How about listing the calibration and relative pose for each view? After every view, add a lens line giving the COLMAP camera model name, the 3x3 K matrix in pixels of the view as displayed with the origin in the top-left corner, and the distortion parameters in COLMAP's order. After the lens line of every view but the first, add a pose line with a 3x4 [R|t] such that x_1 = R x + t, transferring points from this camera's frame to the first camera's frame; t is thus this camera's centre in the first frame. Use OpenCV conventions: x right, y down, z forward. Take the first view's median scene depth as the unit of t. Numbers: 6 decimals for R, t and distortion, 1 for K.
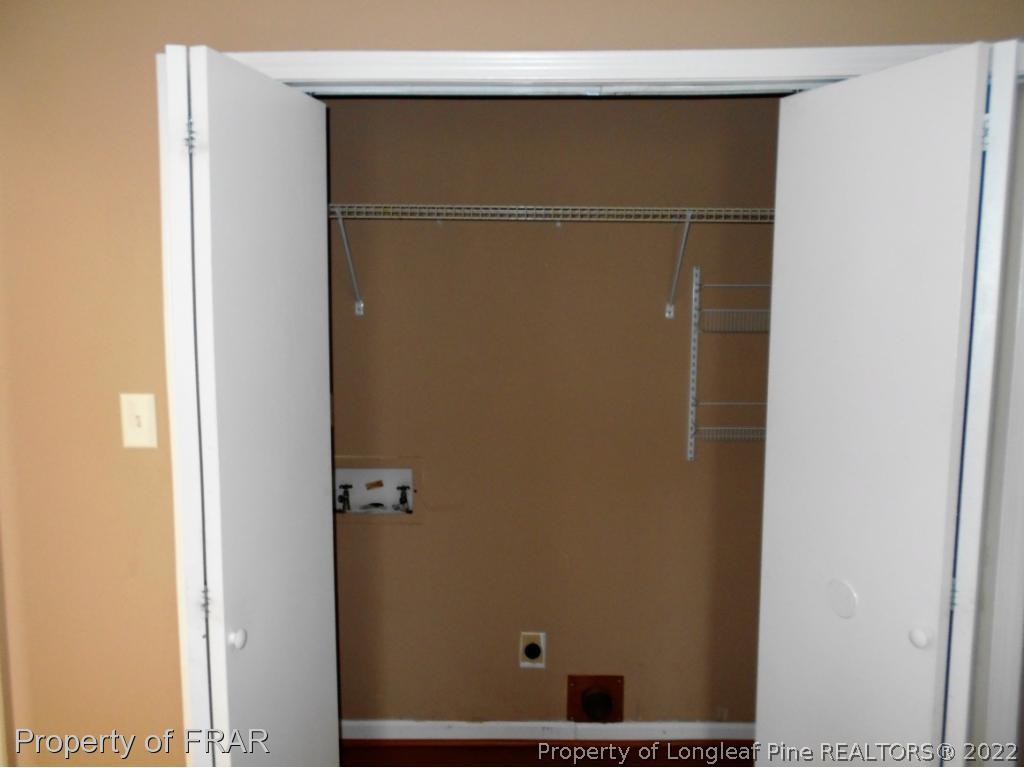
lens RADIAL K [[788.8, 0, 512.0], [0, 788.8, 384.0], [0, 0, 1]] dist [-0.004423, -0.001437]
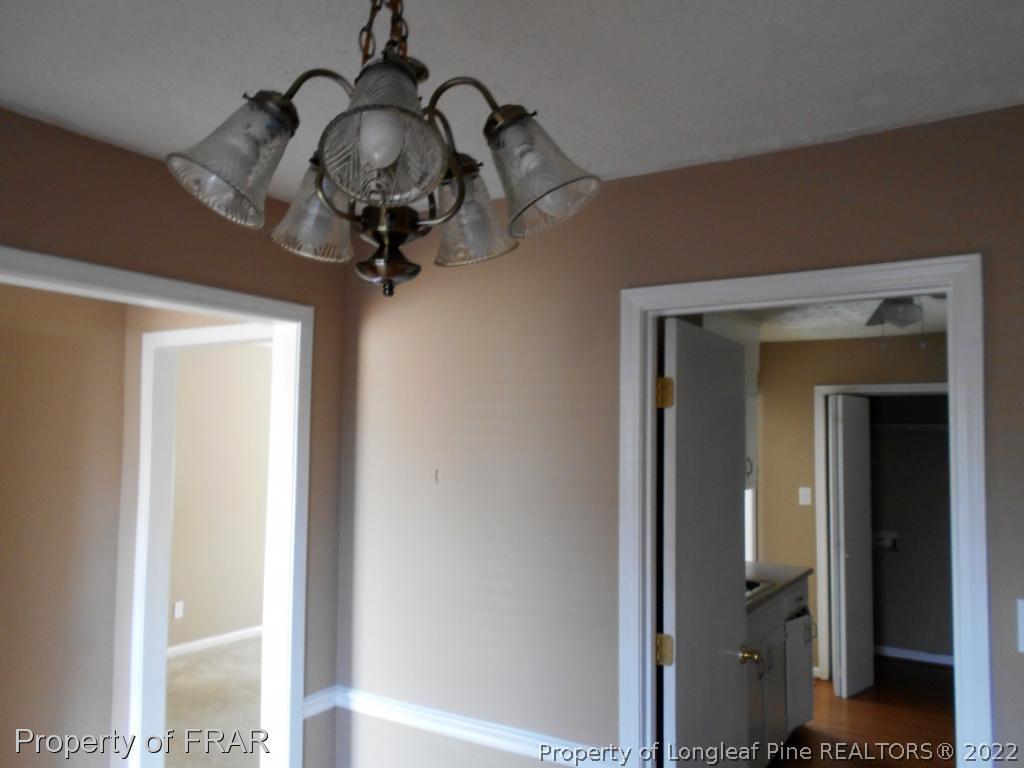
lens RADIAL K [[788.8, 0, 512.0], [0, 788.8, 384.0], [0, 0, 1]] dist [-0.004423, -0.001437]
pose [[0.846374, -0.054790, -0.529763, 0.233991], [-0.041749, 0.984808, -0.168552, 0.186671], [0.530950, 0.164775, 0.831229, -2.341169]]
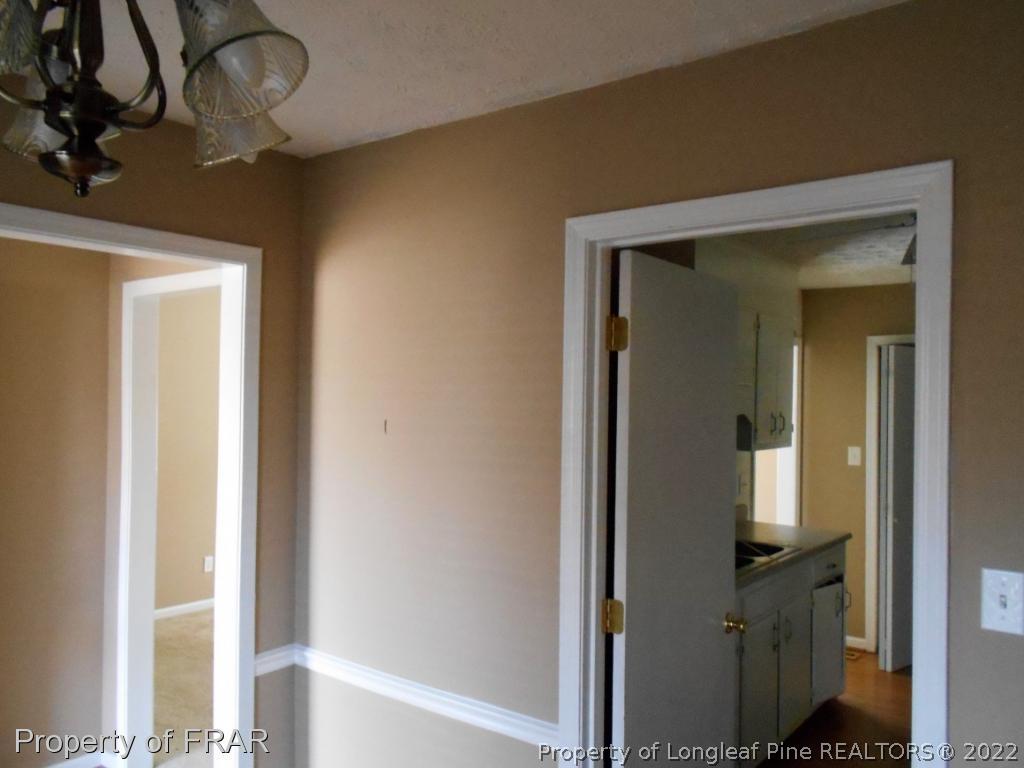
lens RADIAL K [[810.2, 0, 512.0], [0, 810.2, 384.0], [0, 0, 1]] dist [-0.022014, 0.000552]
pose [[0.791432, -0.028644, -0.610586, 0.356840], [-0.051834, 0.992159, -0.113731, 0.188215], [0.609055, 0.121659, 0.783741, -2.154492]]
